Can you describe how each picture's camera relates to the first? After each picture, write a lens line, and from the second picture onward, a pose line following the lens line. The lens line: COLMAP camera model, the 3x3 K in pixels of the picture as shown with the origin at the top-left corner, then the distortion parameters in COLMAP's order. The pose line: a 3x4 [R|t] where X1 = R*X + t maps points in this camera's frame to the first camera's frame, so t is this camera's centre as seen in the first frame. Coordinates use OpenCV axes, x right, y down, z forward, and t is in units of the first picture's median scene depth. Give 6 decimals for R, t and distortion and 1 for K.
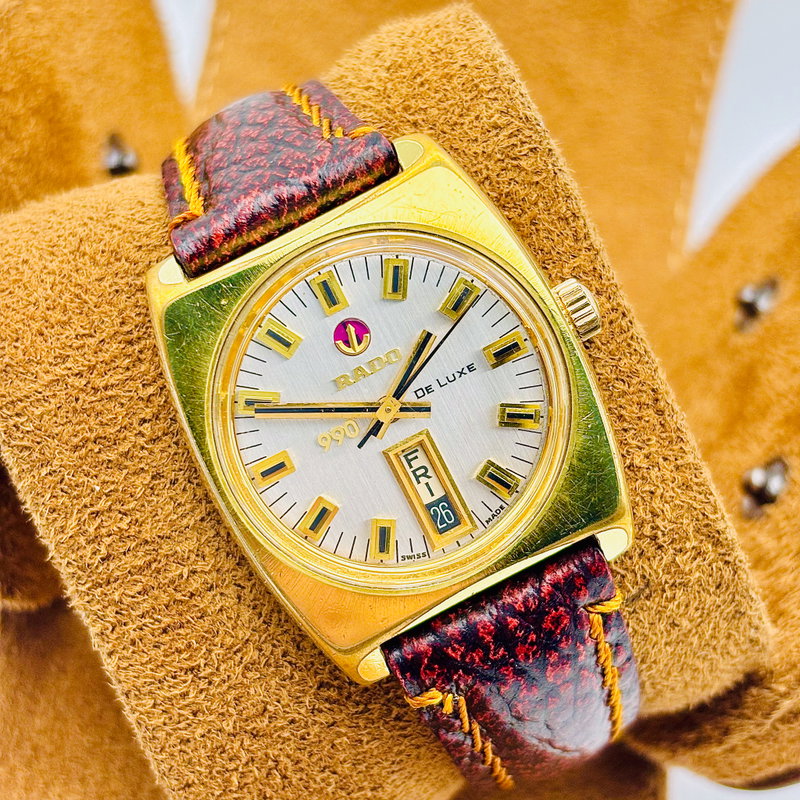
lens RADIAL K [[1703.7, 0, 401.8], [0, 1703.7, 402.1], [0, 0, 1]] dist [0.074261, 0.000000]
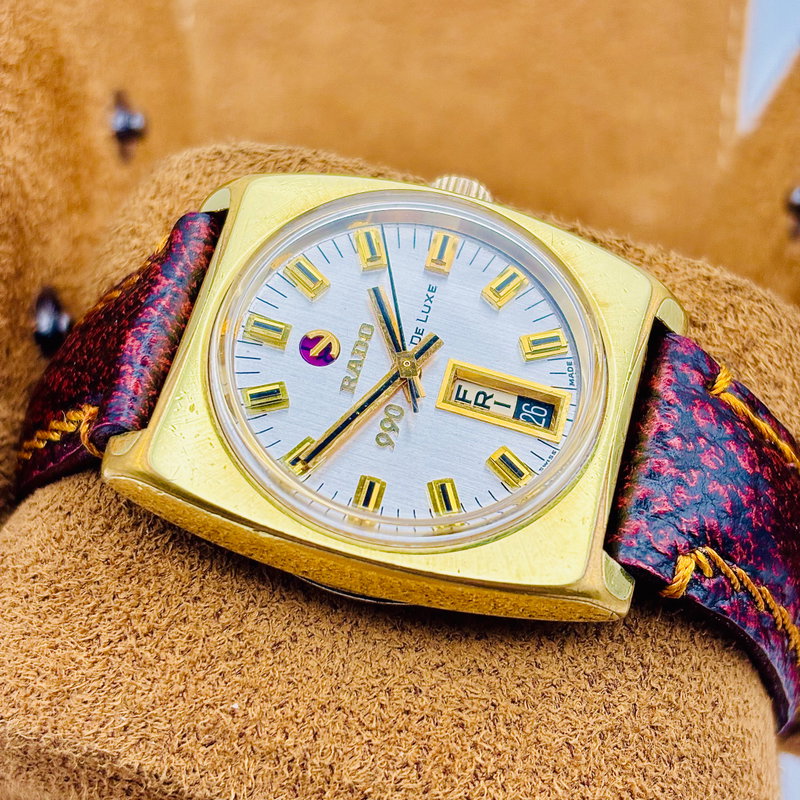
lens RADIAL K [[1703.7, 0, 398.4], [0, 1703.7, 402.8], [0, 0, 1]] dist [0.074261, 0.000000]
pose [[0.671291, -0.647321, 0.361033, -0.336383], [0.740314, 0.609310, -0.284037, 0.259702], [-0.036118, 0.457949, 0.888244, 0.204797]]
